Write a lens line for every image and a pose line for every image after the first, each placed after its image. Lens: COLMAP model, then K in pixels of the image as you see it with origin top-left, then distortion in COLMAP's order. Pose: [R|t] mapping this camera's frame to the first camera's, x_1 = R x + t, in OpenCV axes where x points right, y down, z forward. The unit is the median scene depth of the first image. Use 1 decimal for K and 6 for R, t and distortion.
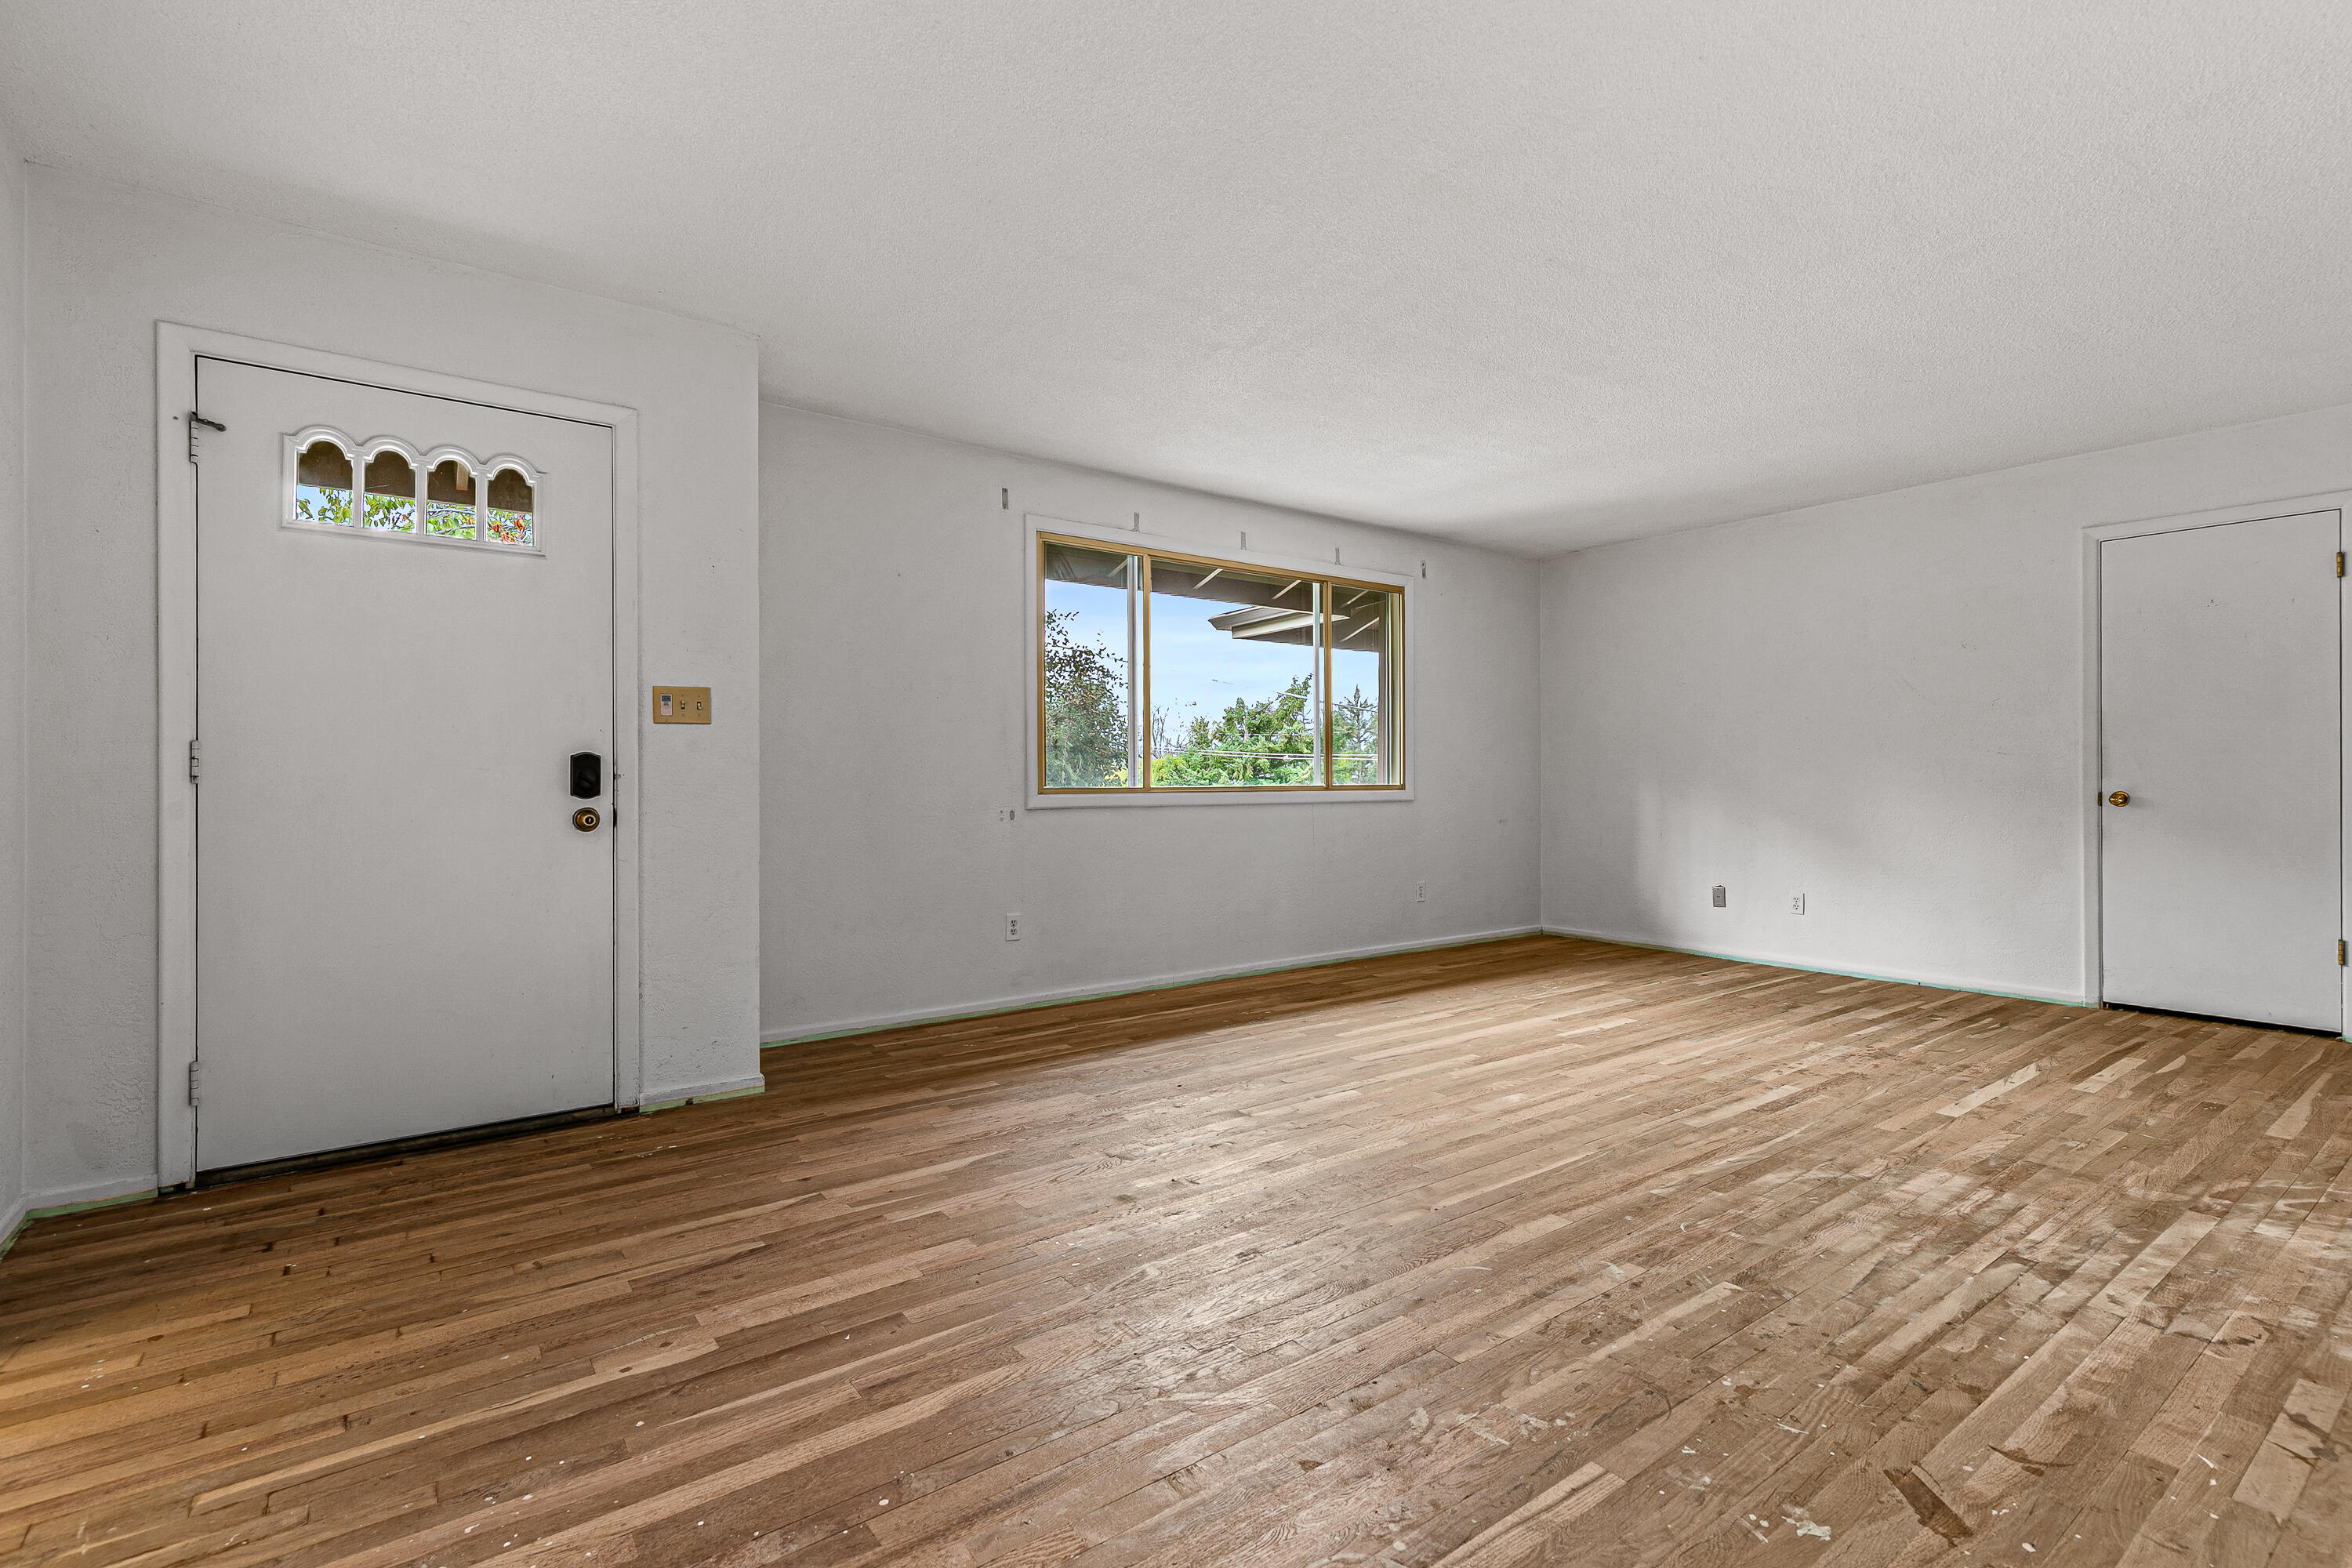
lens RADIAL K [[1076.9, 0, 1193.4], [0, 1076.9, 778.4], [0, 0, 1]] dist [0.010813, -0.002311]
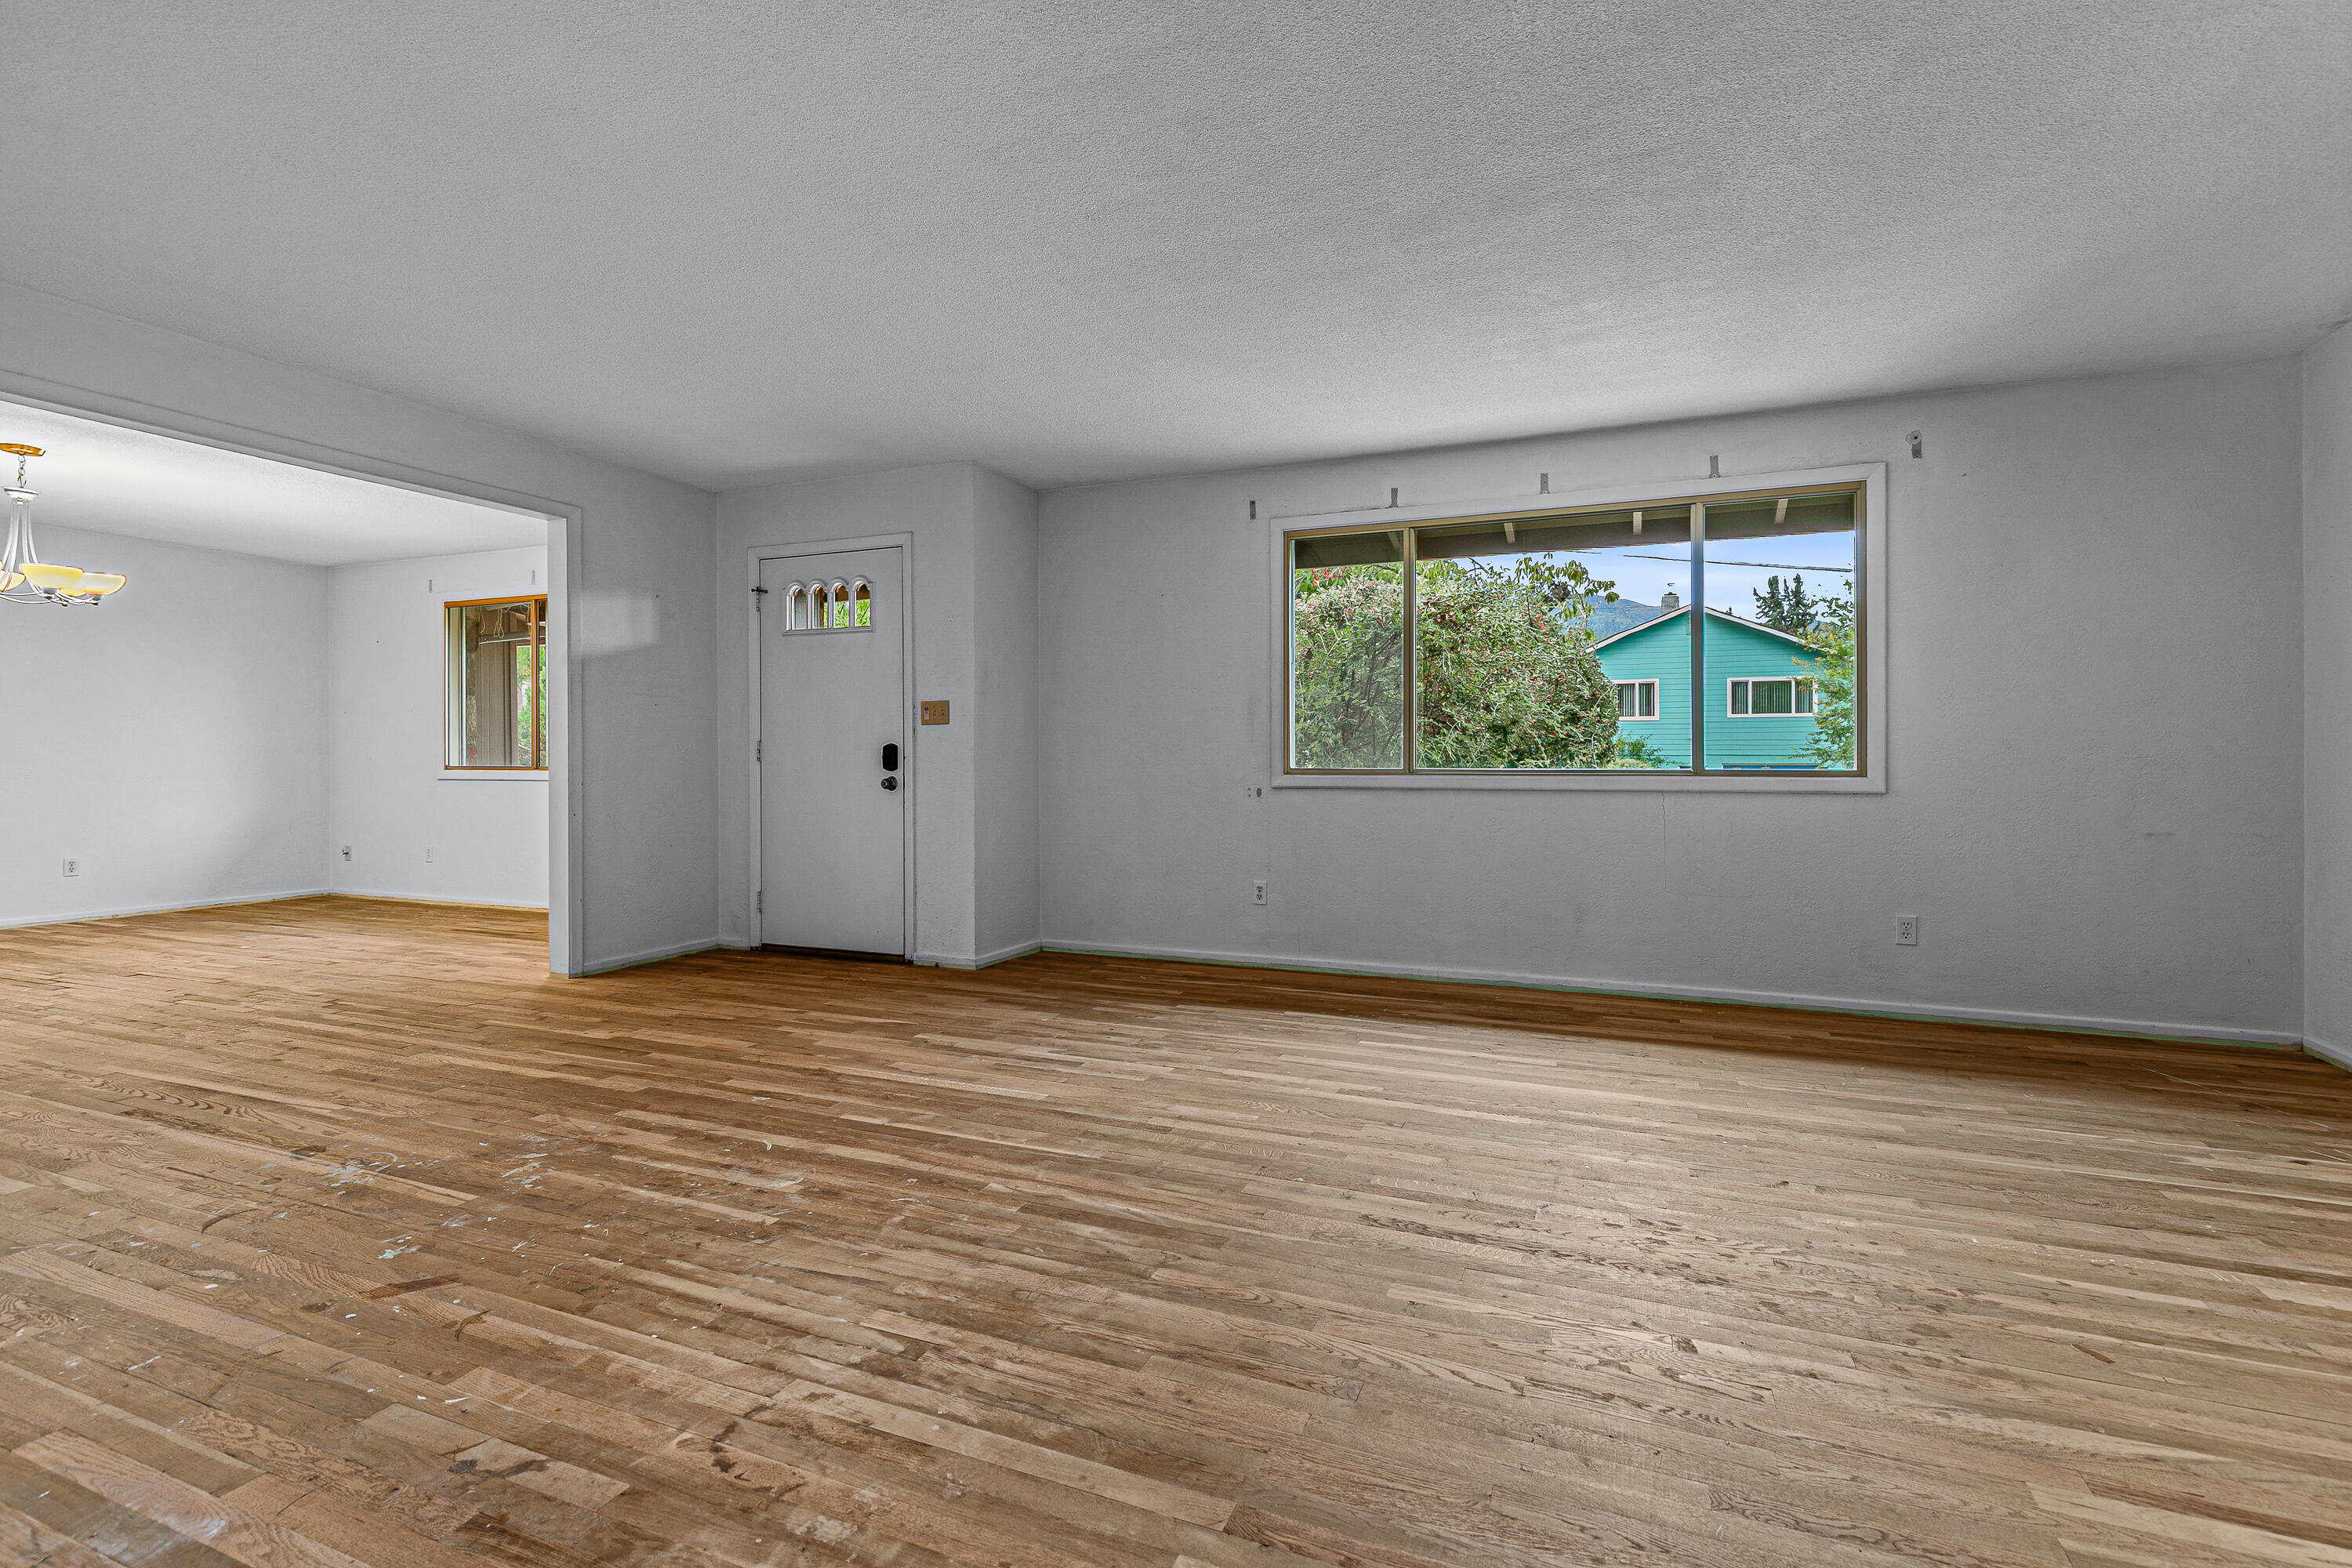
lens RADIAL K [[1076.9, 0, 1192.1], [0, 1076.9, 771.2], [0, 0, 1]] dist [0.010813, -0.002311]
pose [[0.507074, 0.010039, -0.861844, 1.421441], [-0.001612, 0.999941, 0.010700, 0.000491], [0.861901, -0.004037, 0.507060, 0.700117]]
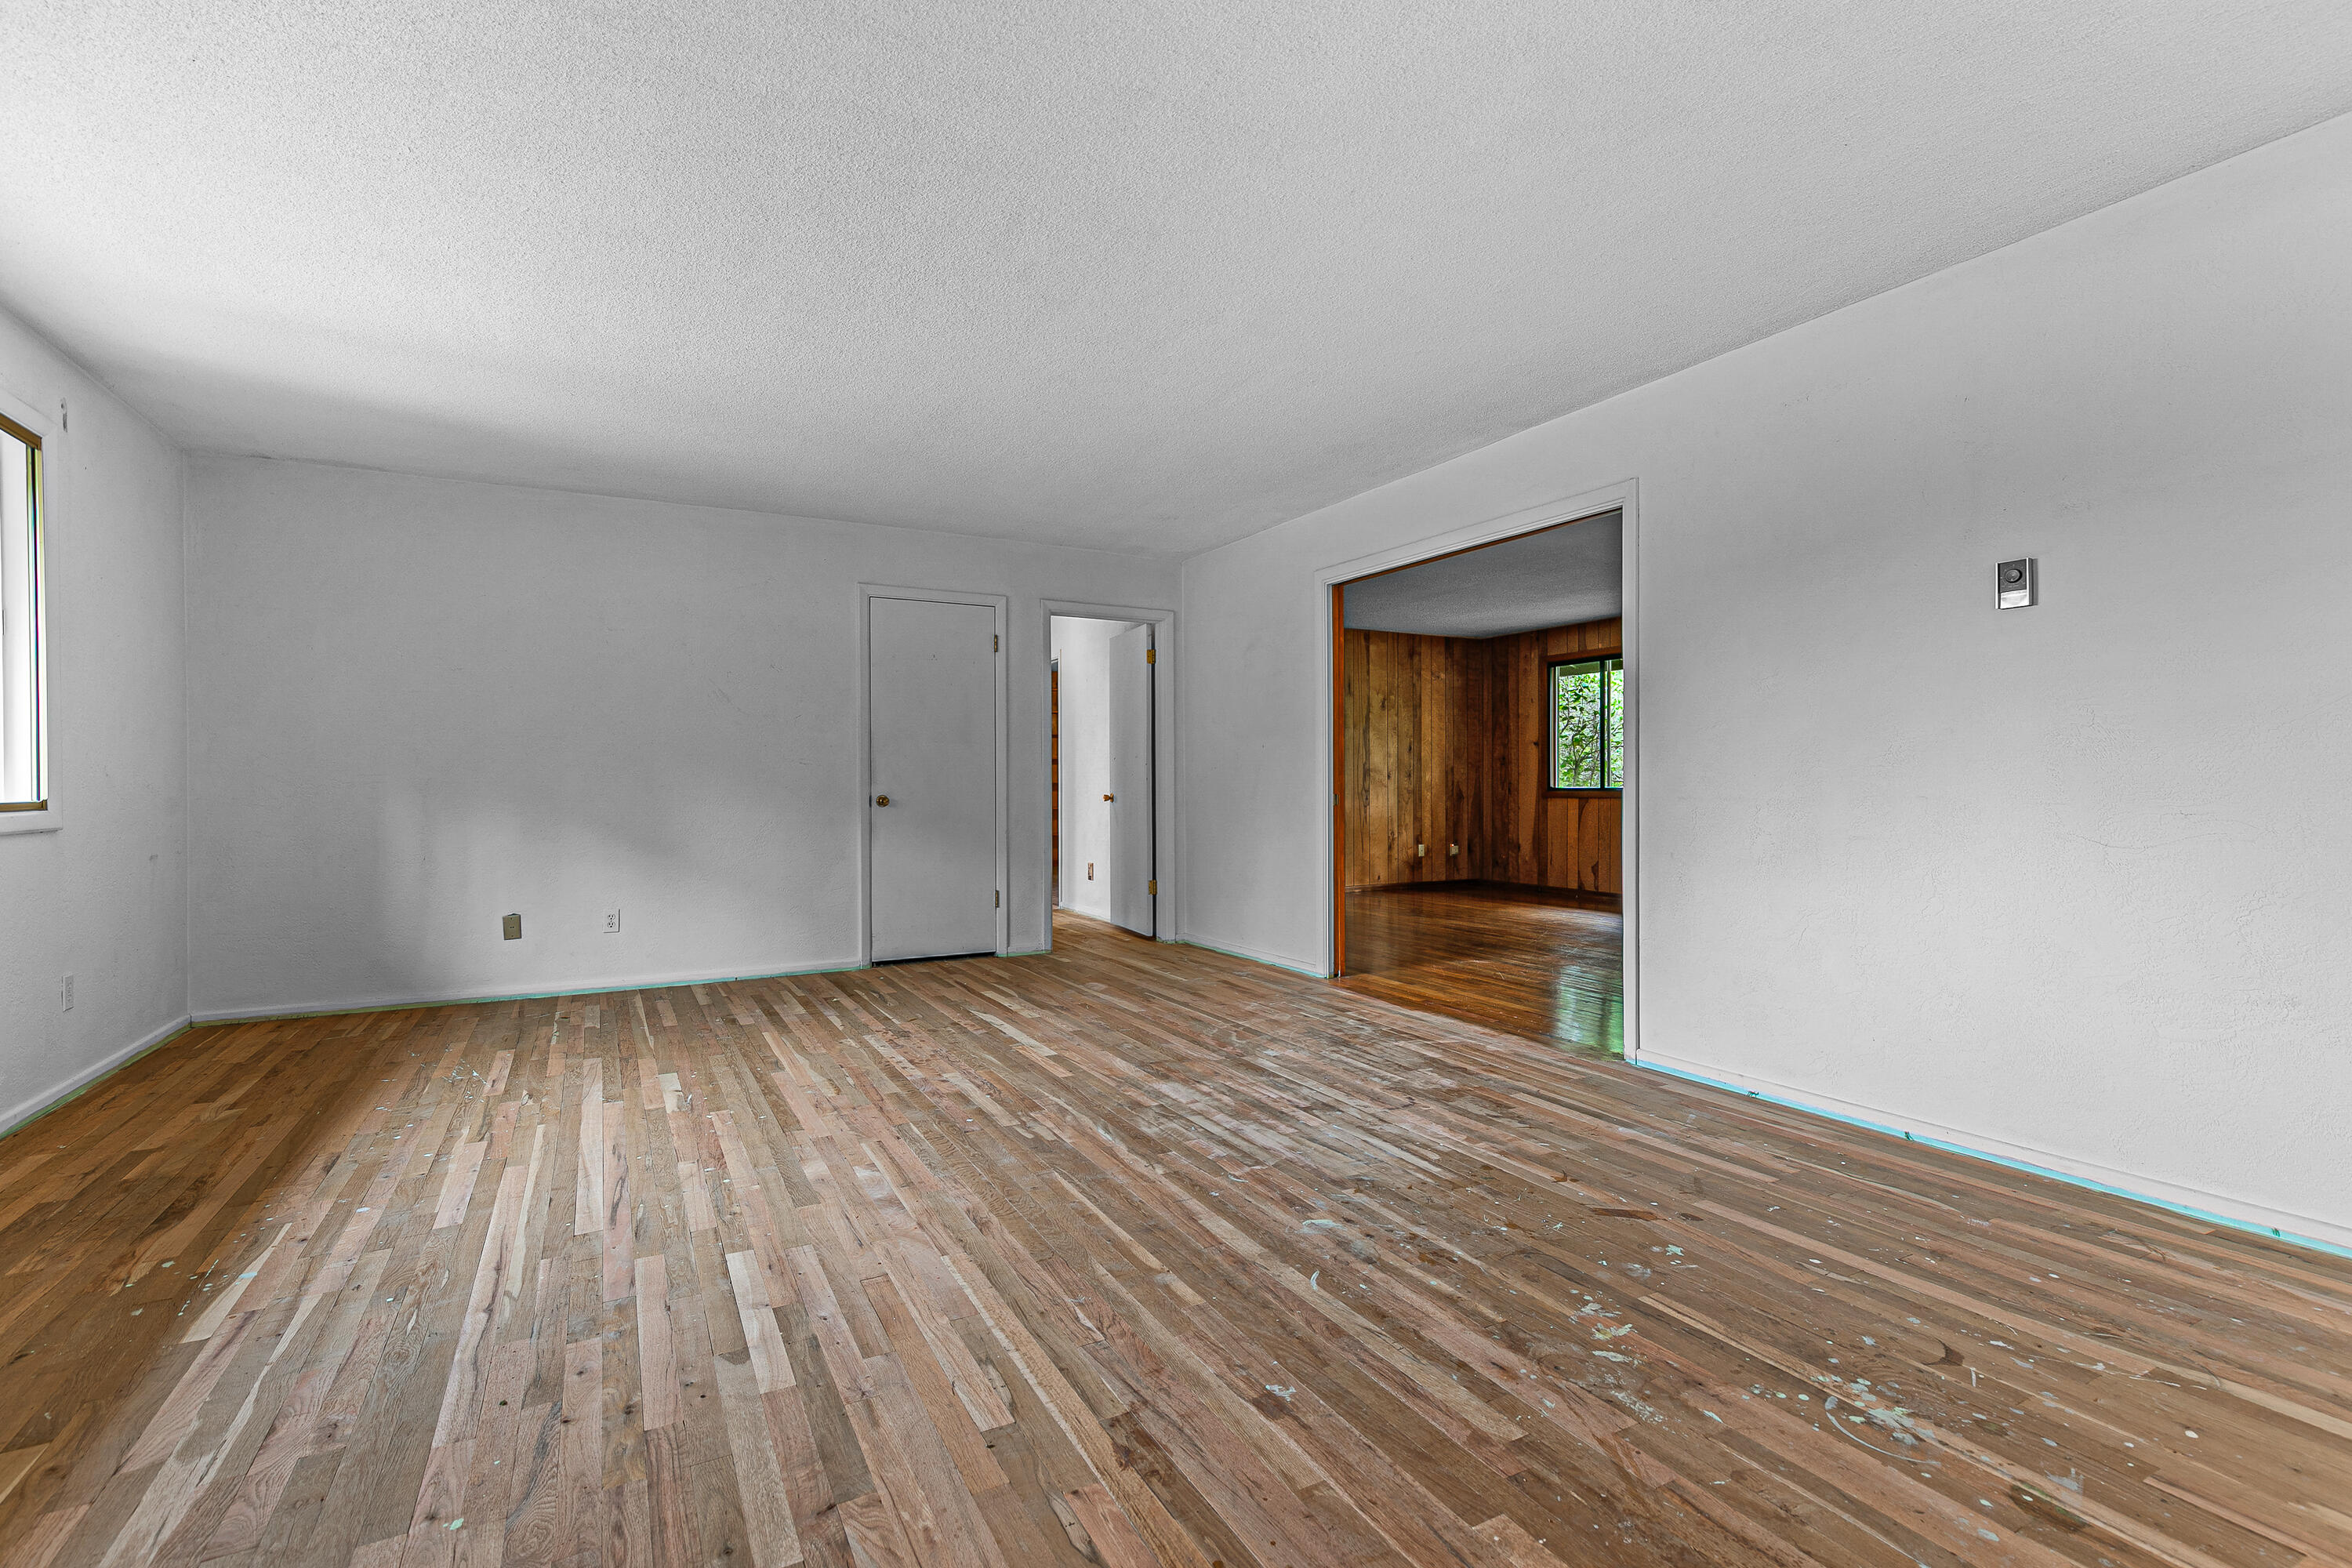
lens RADIAL K [[1076.9, 0, 1181.2], [0, 1076.9, 787.3], [0, 0, 1]] dist [0.010813, -0.002311]
pose [[0.151105, -0.004965, 0.988505, -0.651503], [0.005056, 0.999978, 0.004250, -0.001286], [-0.988505, 0.004356, 0.151127, 0.861651]]
